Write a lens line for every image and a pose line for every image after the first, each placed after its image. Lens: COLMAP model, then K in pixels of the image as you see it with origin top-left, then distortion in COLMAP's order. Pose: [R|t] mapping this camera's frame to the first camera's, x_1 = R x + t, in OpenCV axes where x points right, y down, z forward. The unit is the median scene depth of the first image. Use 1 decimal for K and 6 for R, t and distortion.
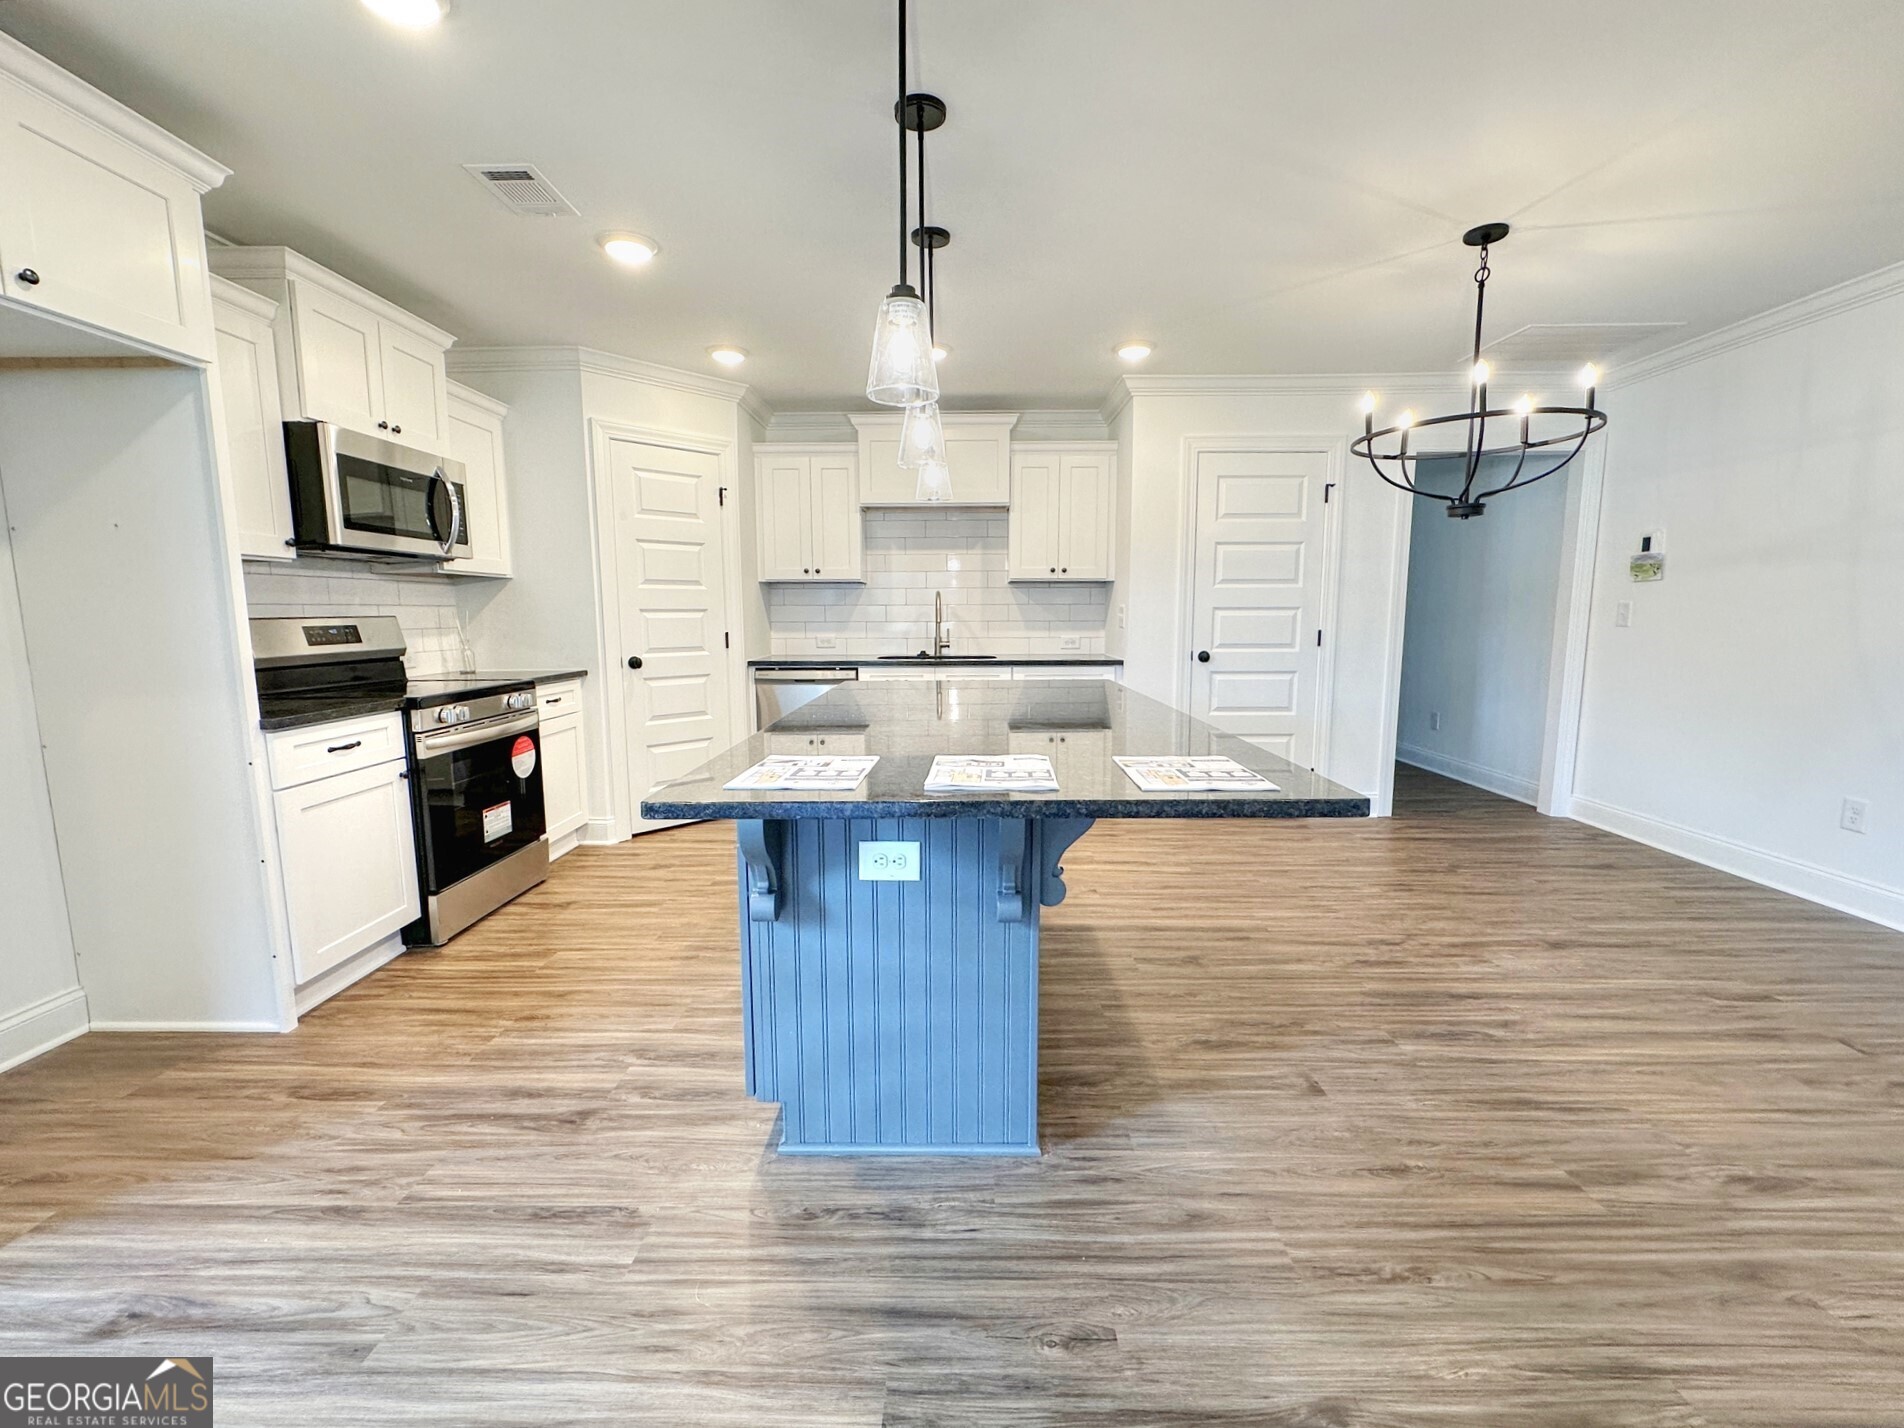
lens RADIAL K [[774.9, 0, 996.7], [0, 774.9, 712.5], [0, 0, 1]] dist [-0.004306, 0.001727]
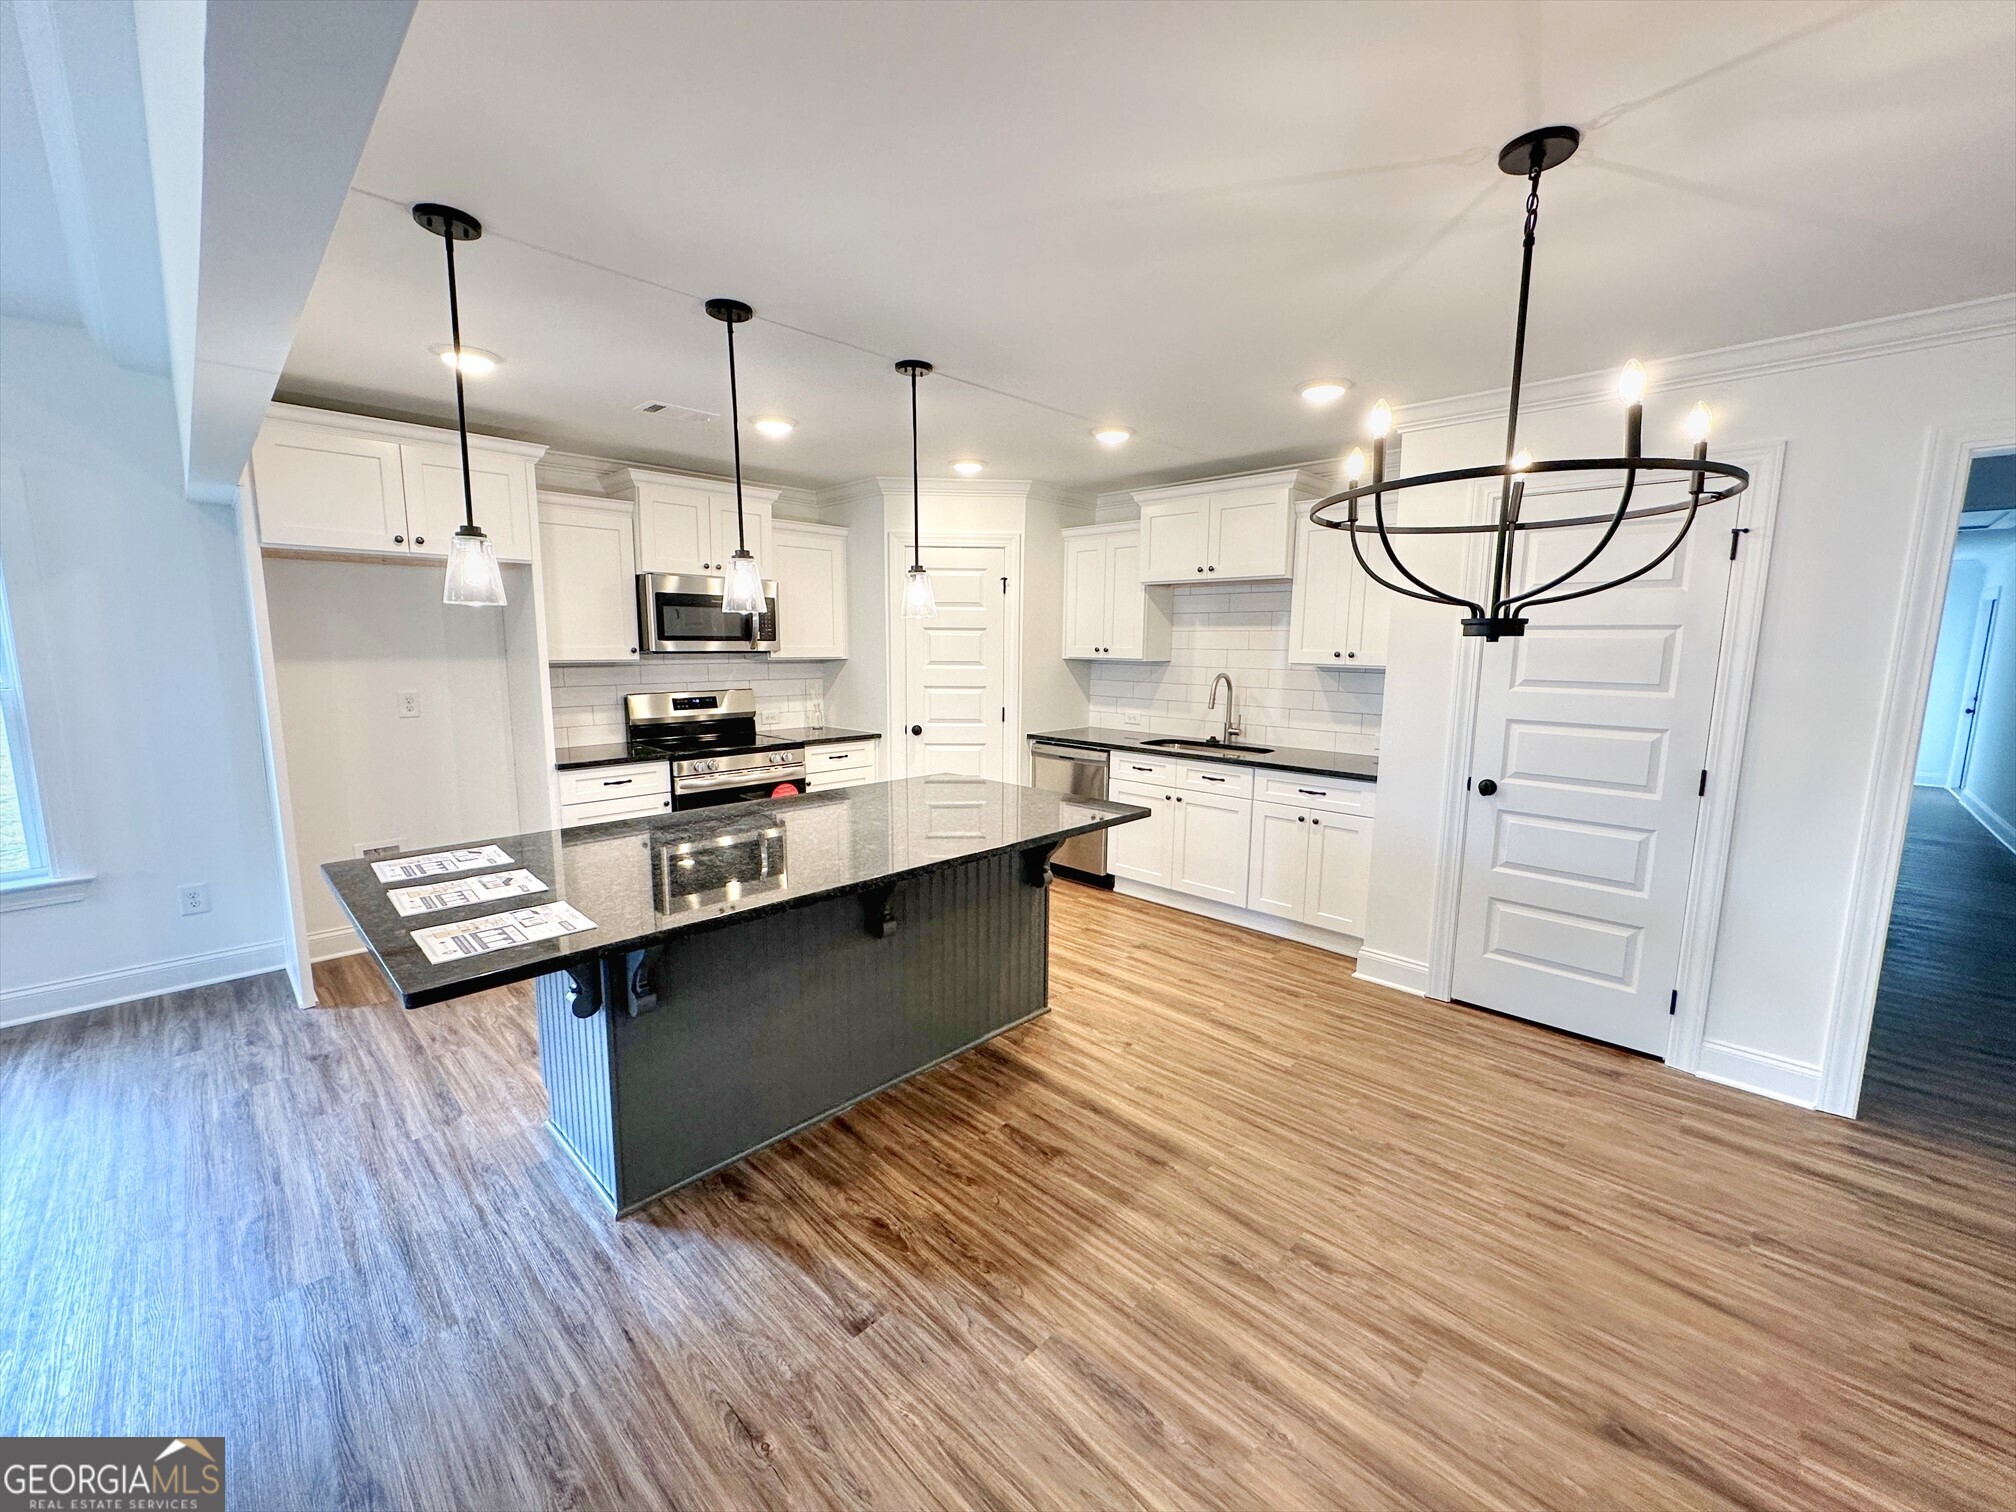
lens RADIAL K [[820.4, 0, 1068.0], [0, 820.4, 753.7], [0, 0, 1]] dist [-0.004306, 0.001727]
pose [[0.731249, 0.109234, -0.673307, 0.616182], [-0.106298, 0.993284, 0.045700, -0.121401], [0.673777, 0.038153, 0.737949, 0.242673]]
